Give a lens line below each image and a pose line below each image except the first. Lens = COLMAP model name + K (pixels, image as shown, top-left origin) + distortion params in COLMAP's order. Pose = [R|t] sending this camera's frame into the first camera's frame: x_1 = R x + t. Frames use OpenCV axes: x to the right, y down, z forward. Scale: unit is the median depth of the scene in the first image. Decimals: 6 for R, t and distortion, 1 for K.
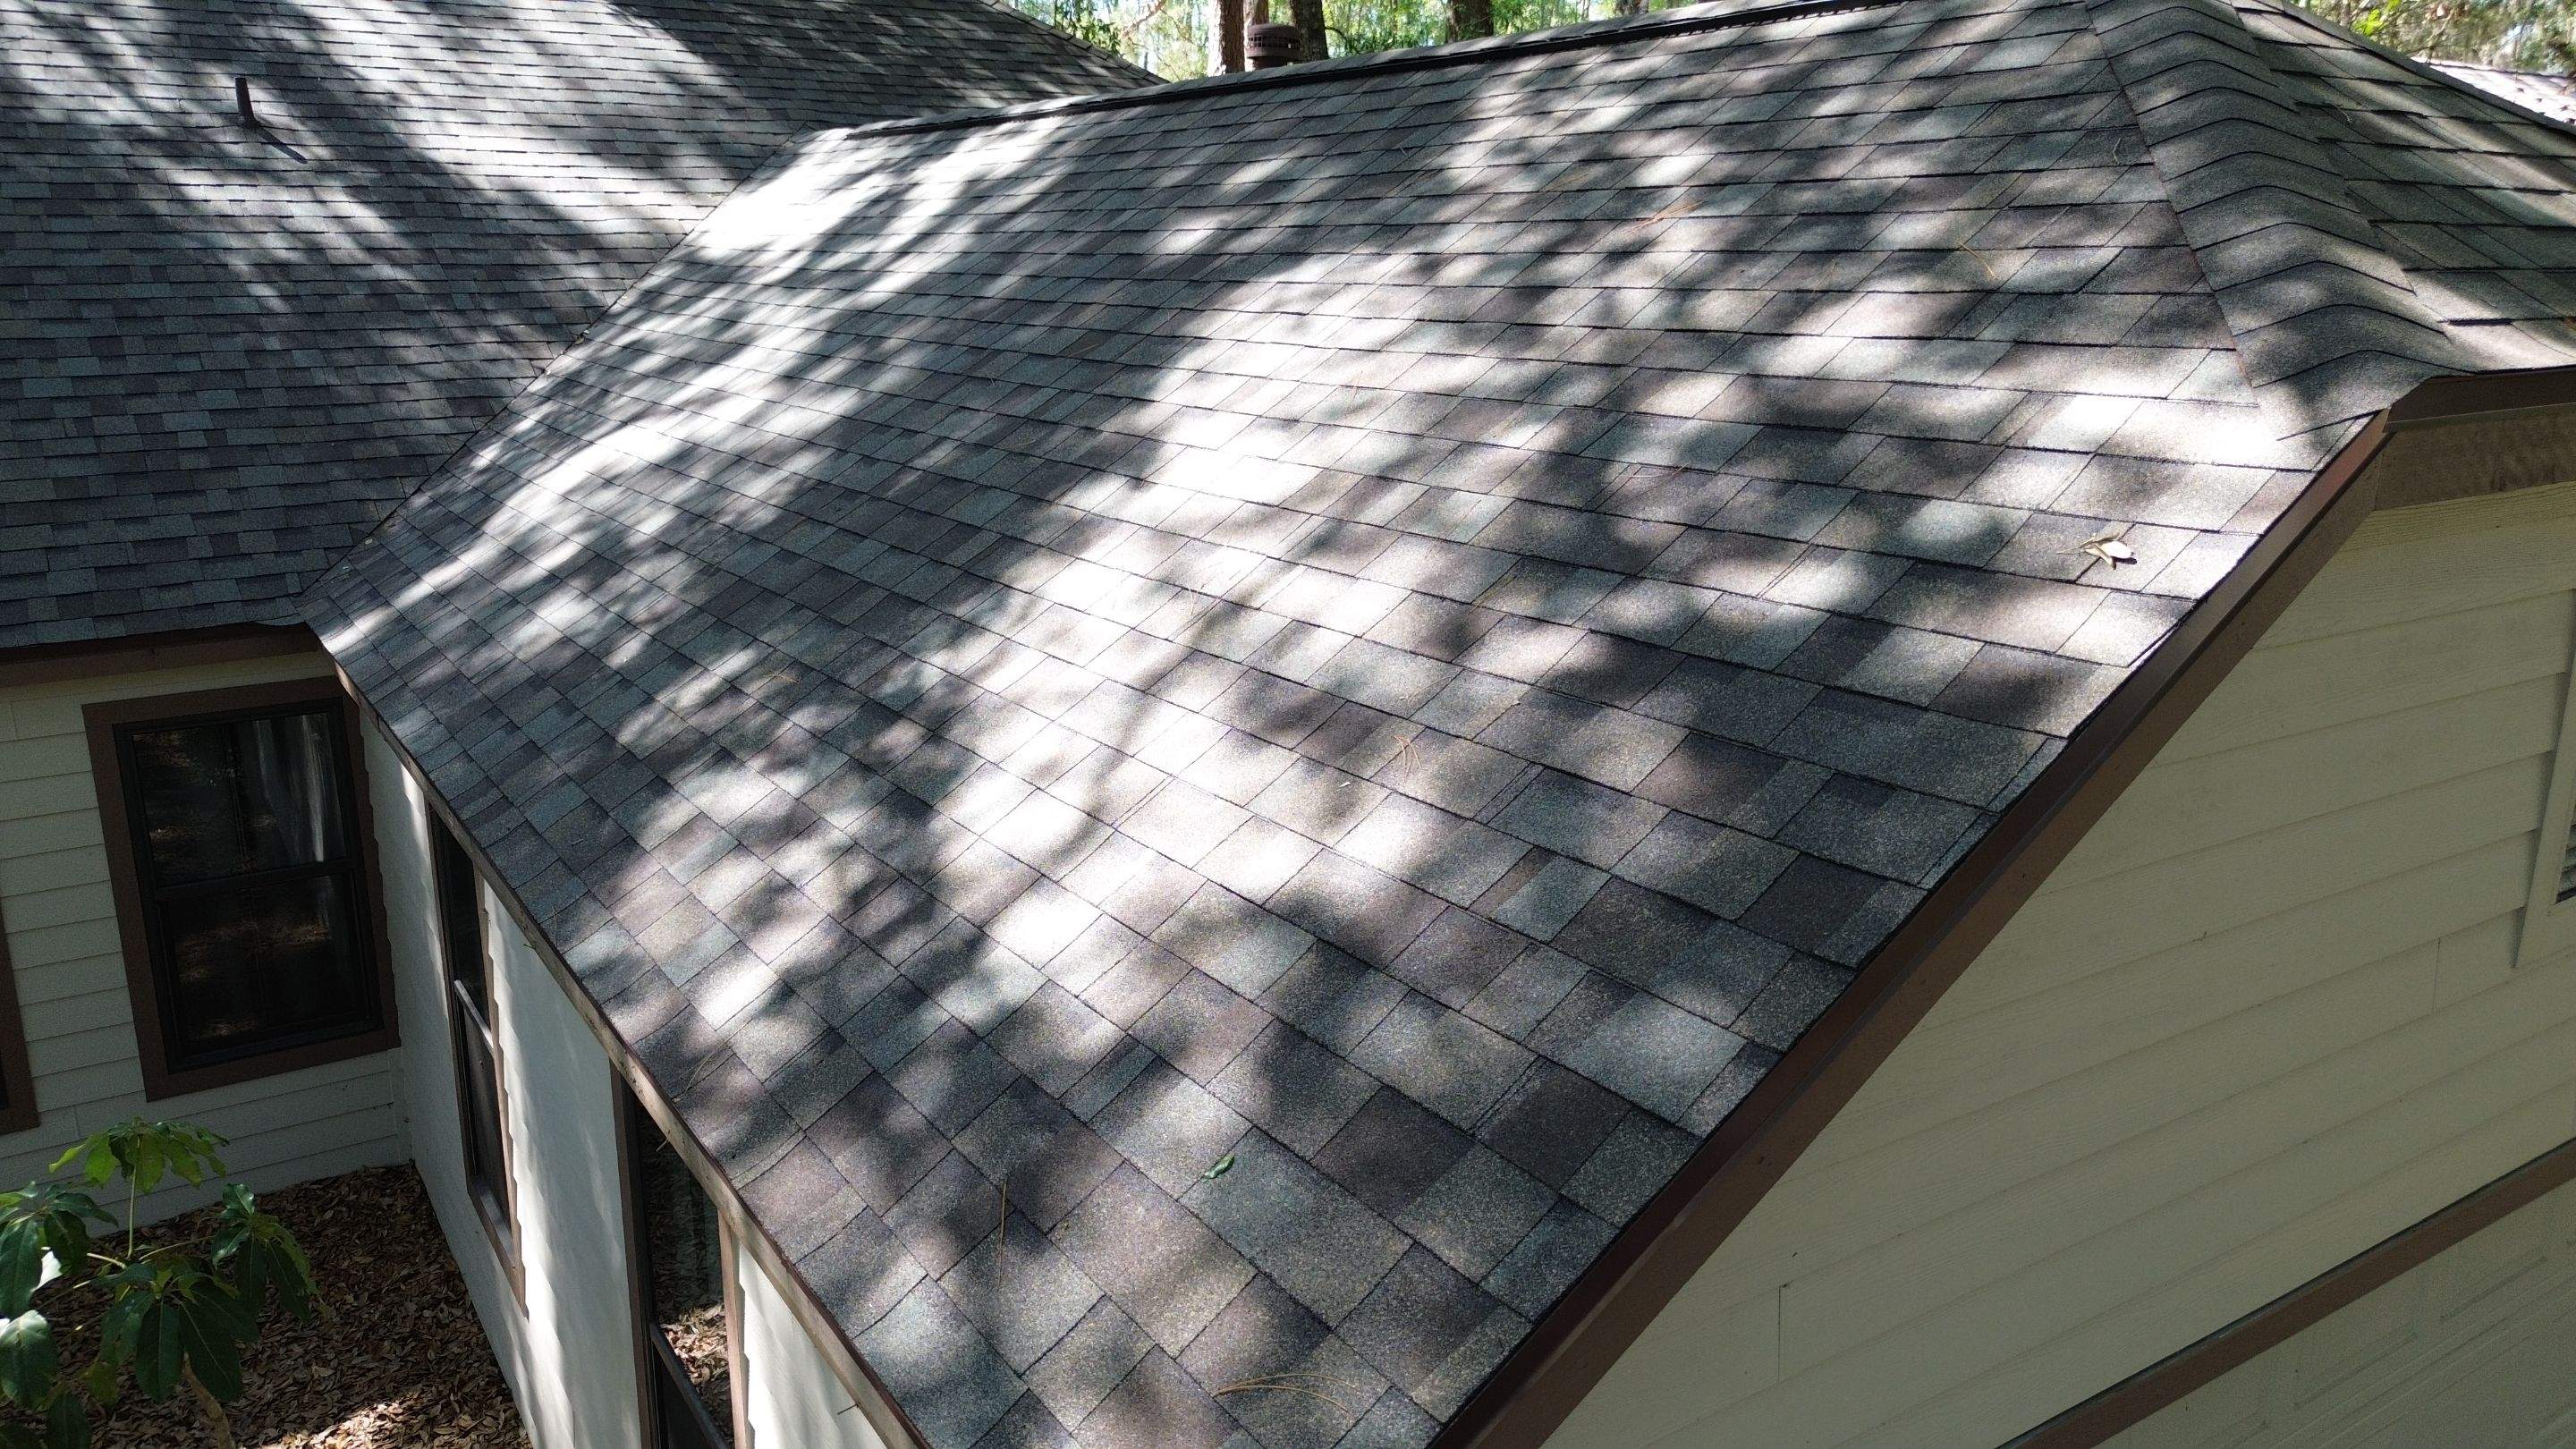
lens RADIAL K [[1838.7, 0, 1295.8], [0, 1838.7, 729.3], [0, 0, 1]] dist [0.081315, -0.080120]
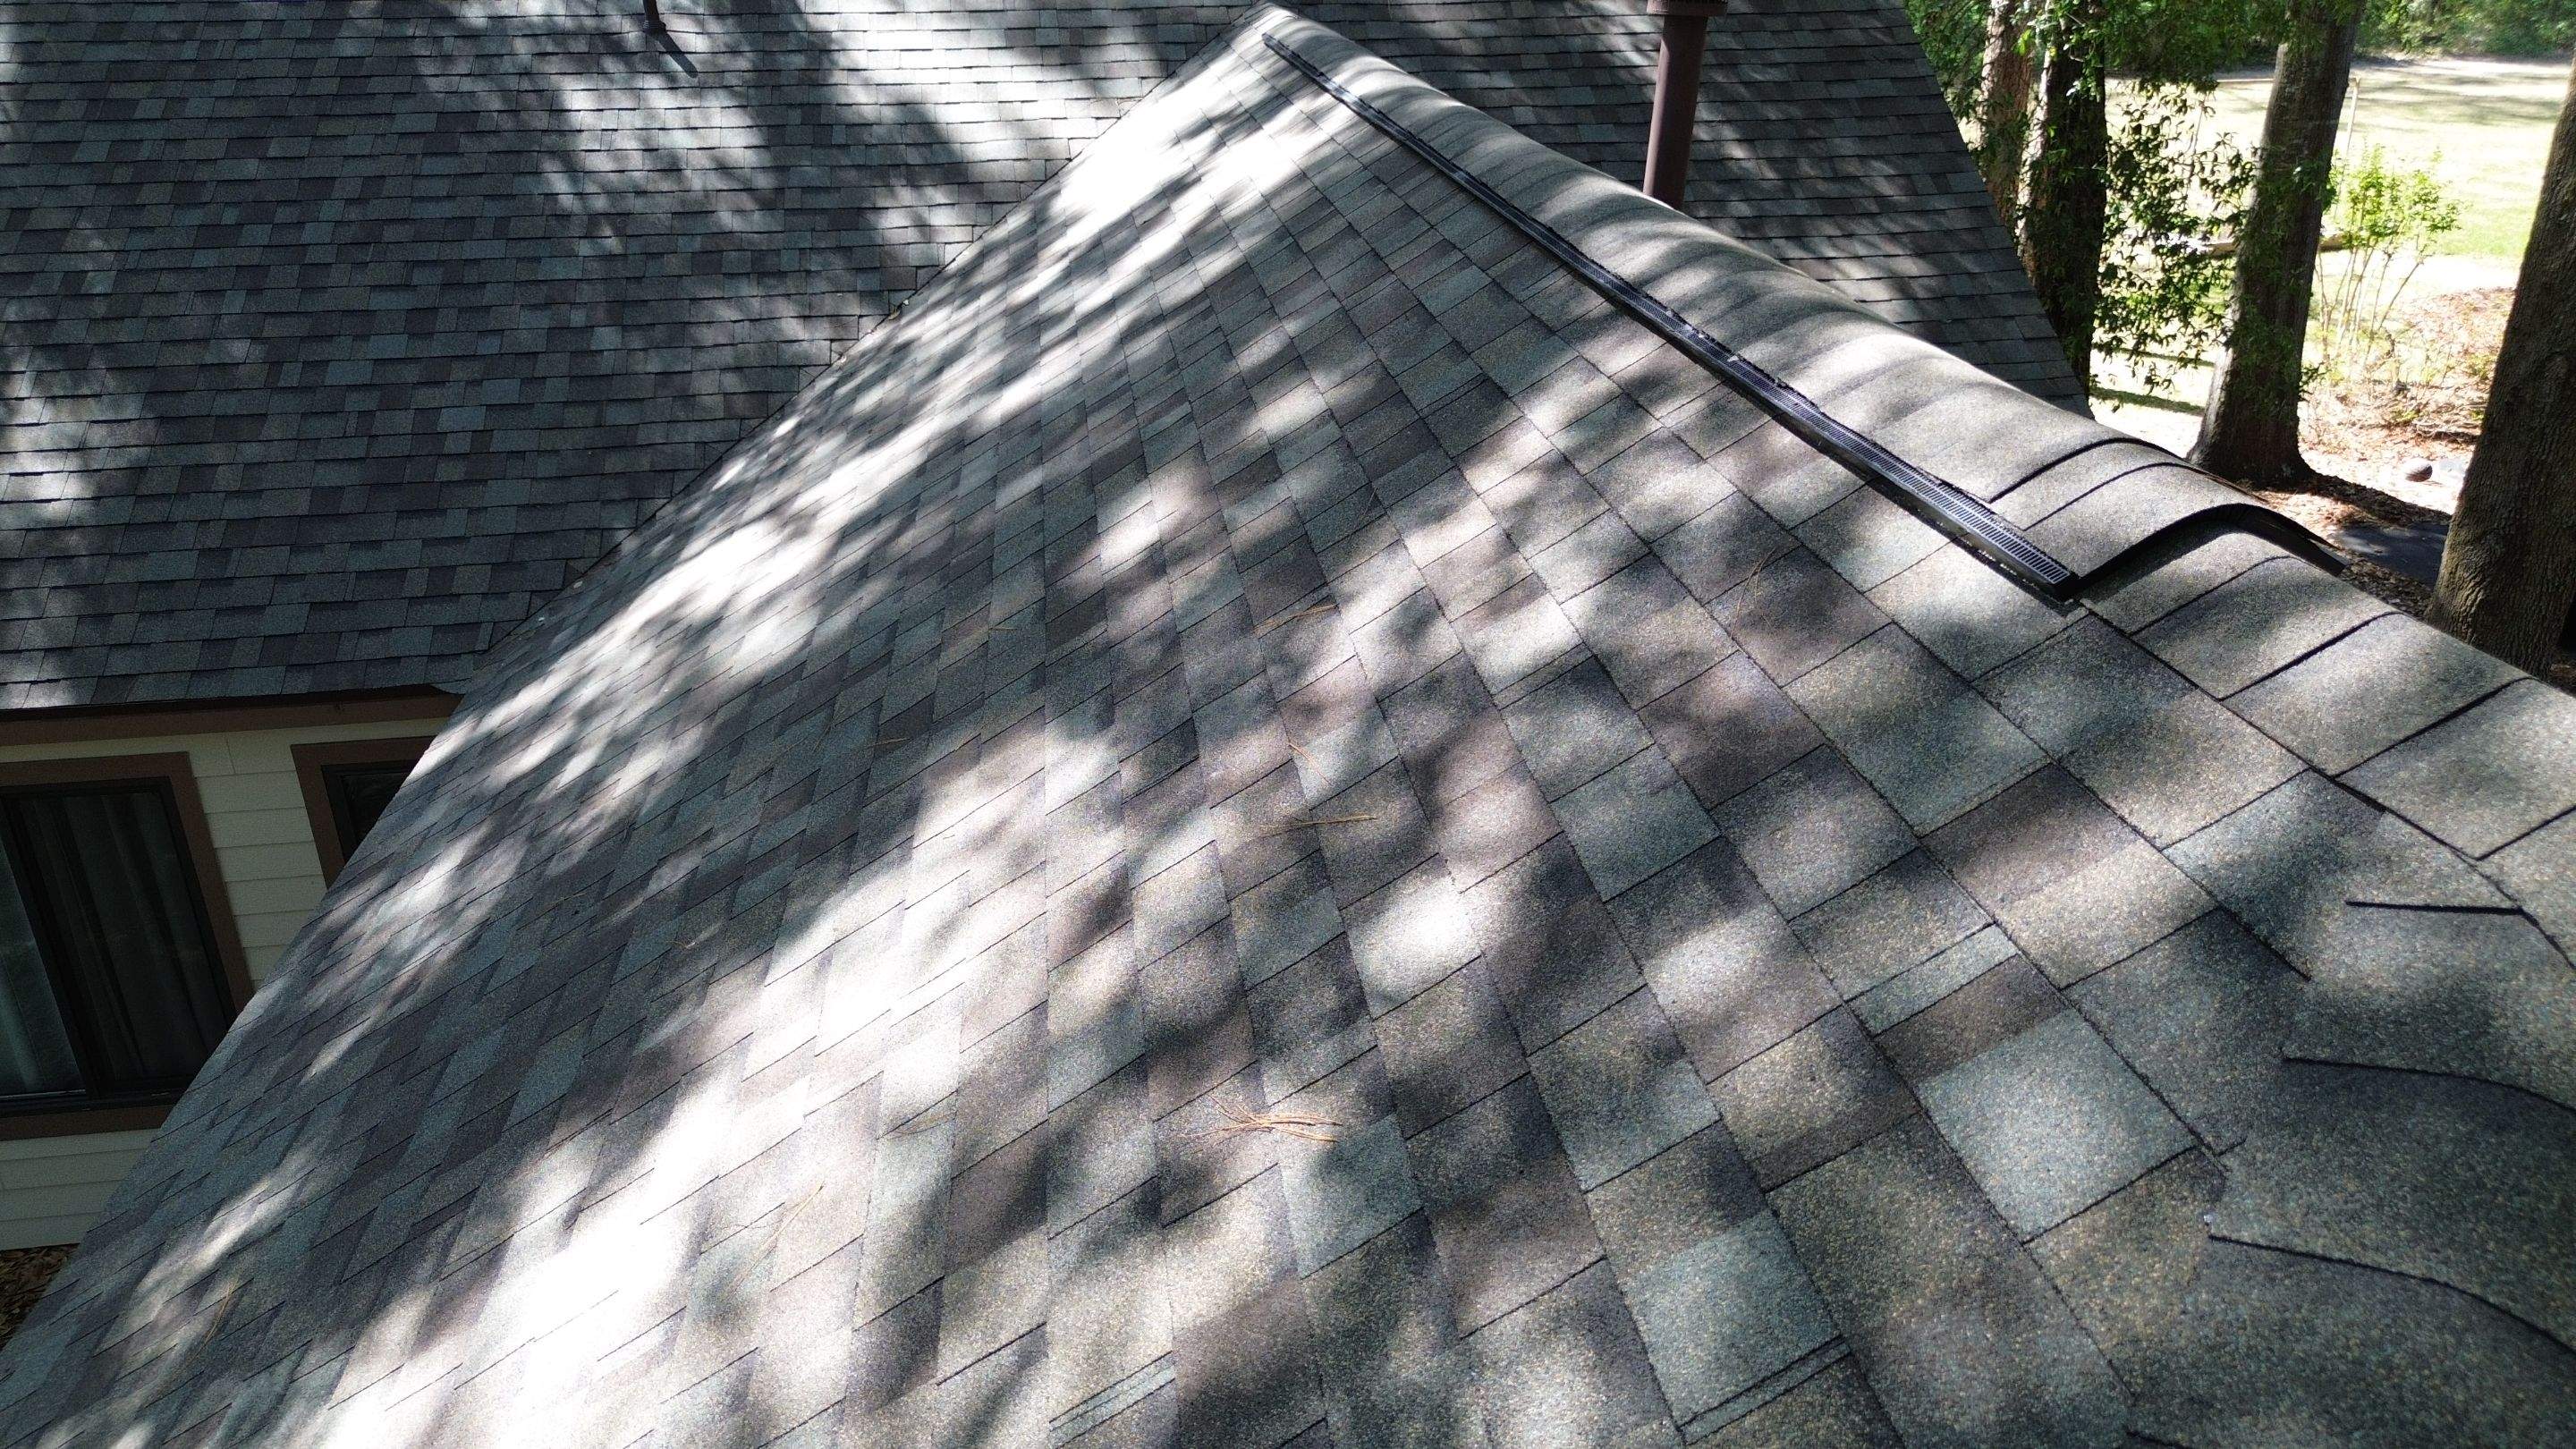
lens RADIAL K [[1876.8, 0, 1276.1], [0, 1876.8, 702.5], [0, 0, 1]] dist [0.073975, -0.080762]
pose [[0.900012, 0.170407, -0.401174, 0.185718], [-0.104560, 0.977941, 0.180826, -0.235968], [0.423138, -0.120799, 0.897976, 0.287648]]
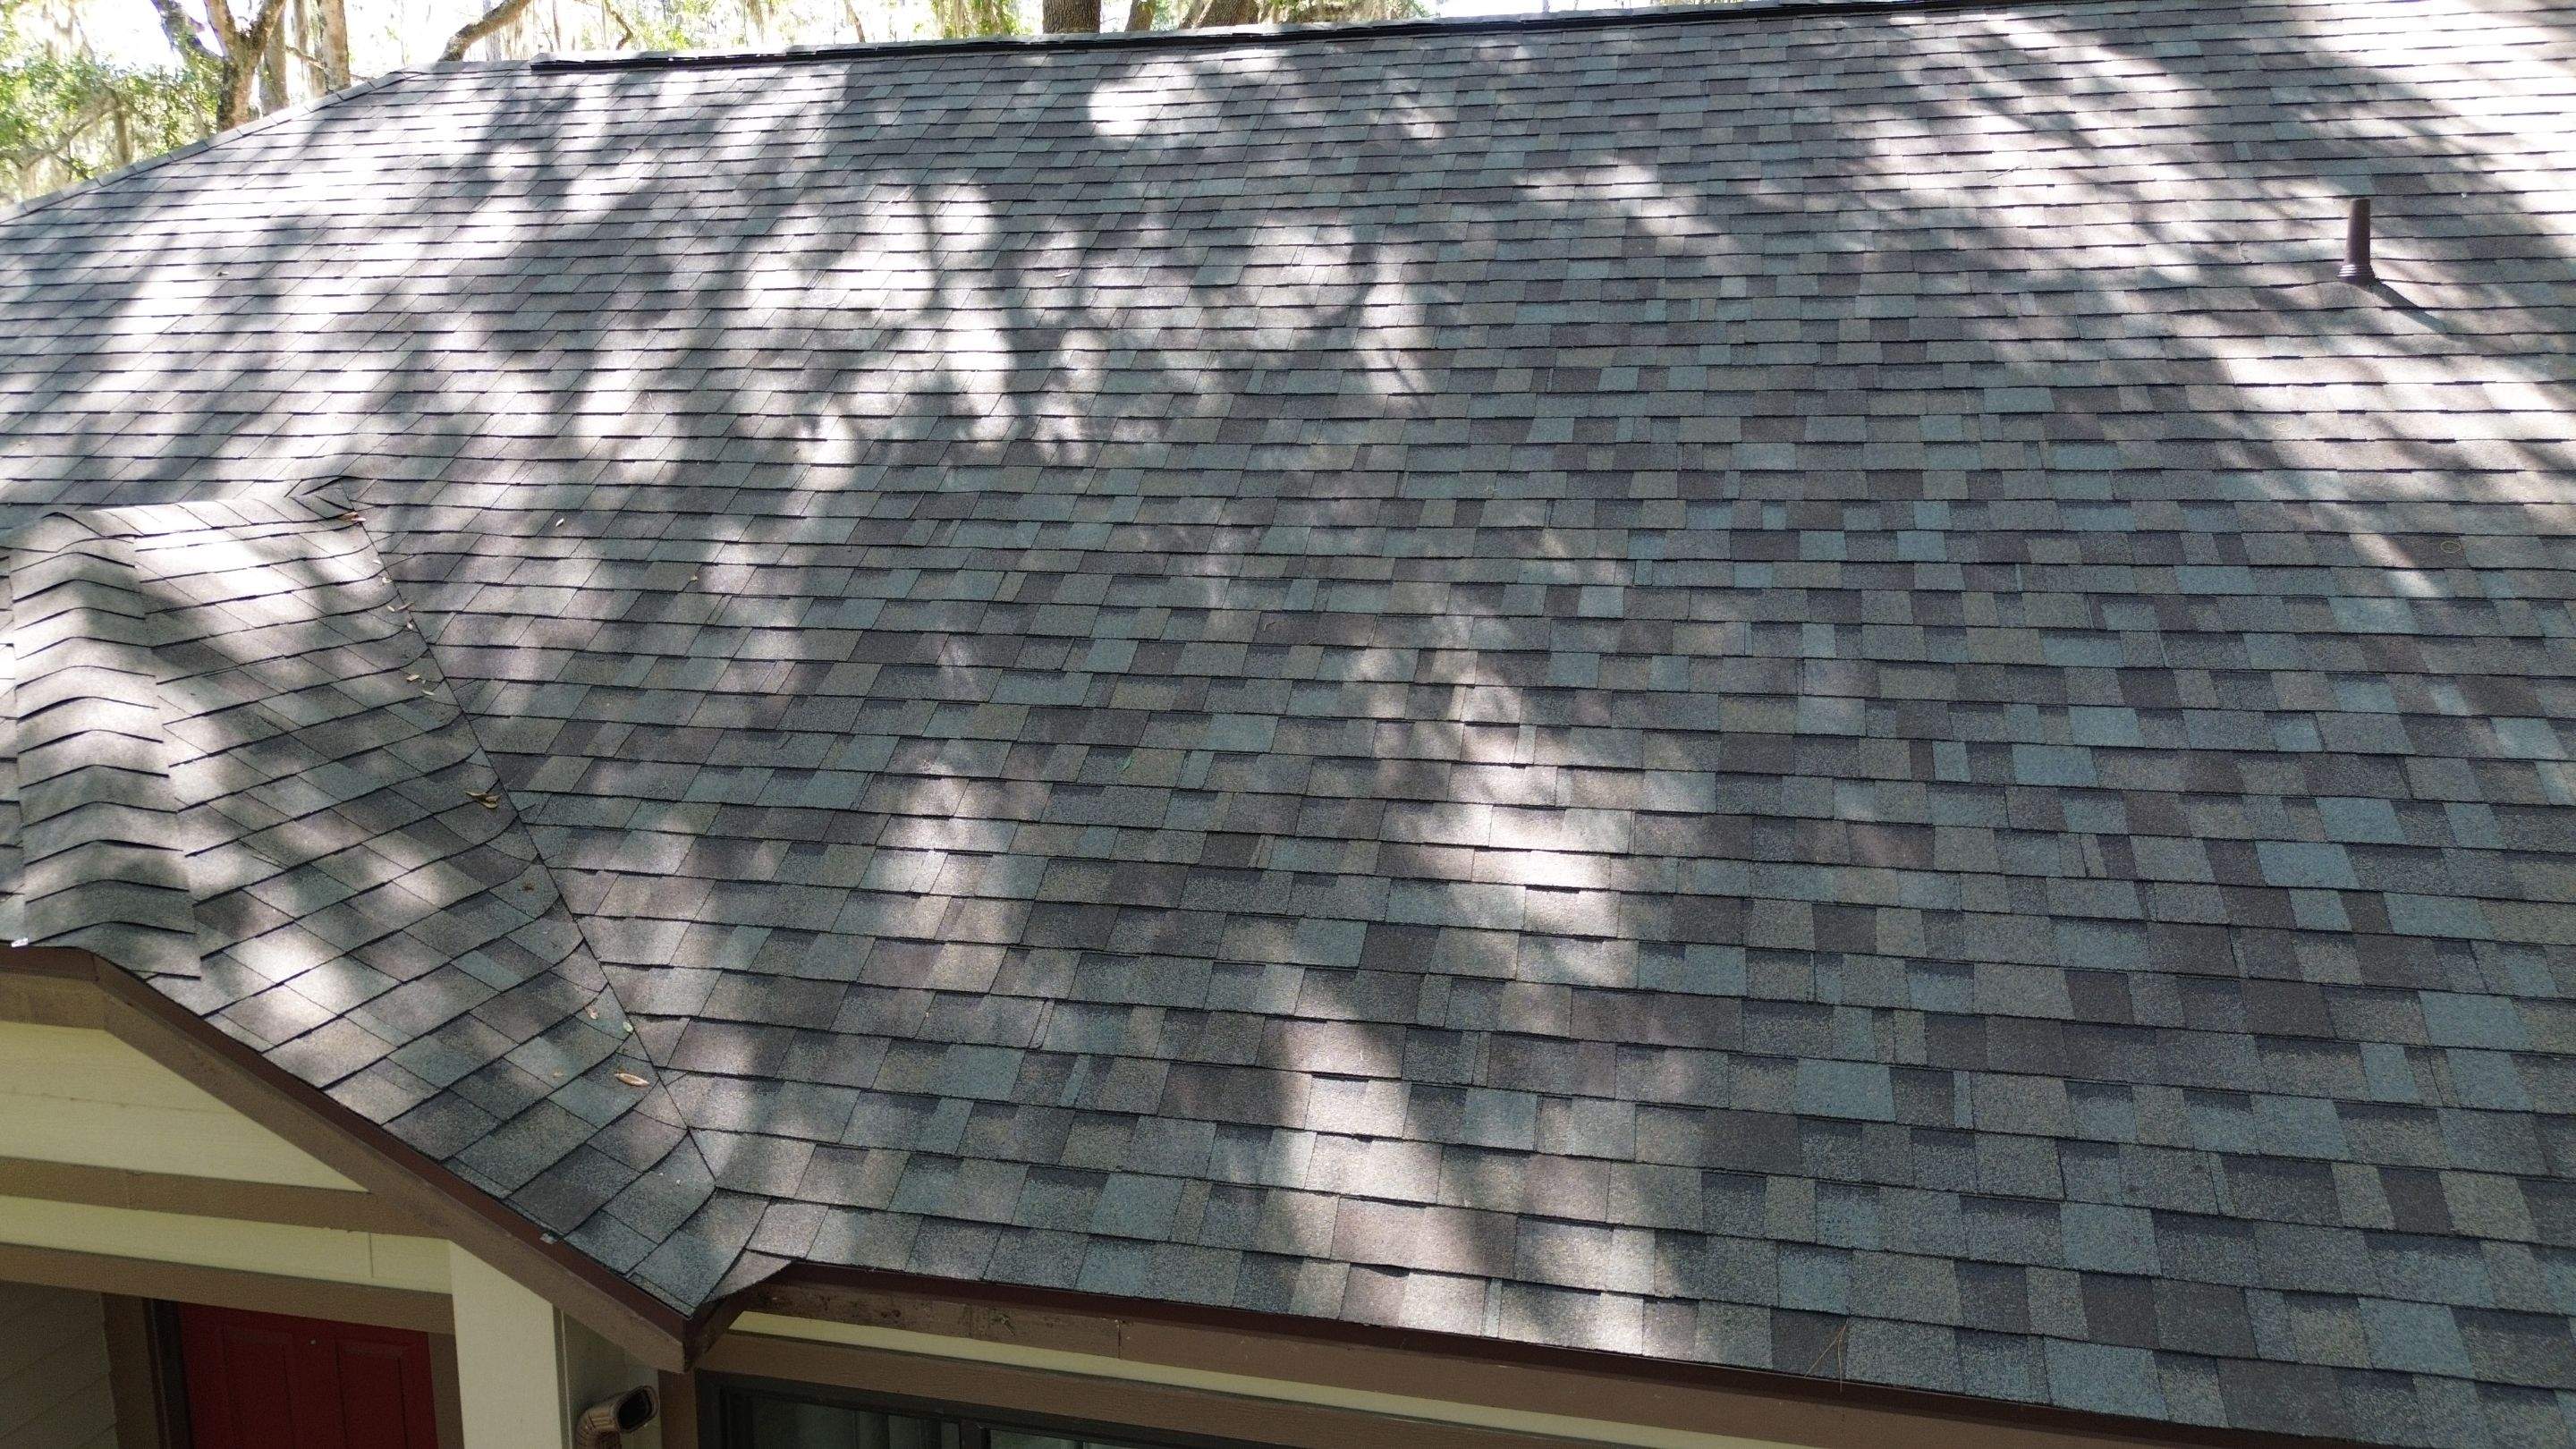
lens RADIAL K [[1838.7, 0, 1295.8], [0, 1838.7, 729.3], [0, 0, 1]] dist [0.081315, -0.080120]
pose [[0.687796, 0.134079, -0.713414, -0.415744], [-0.183228, 0.983037, 0.008103, -0.151384], [0.702398, 0.125144, 0.700696, 0.443270]]
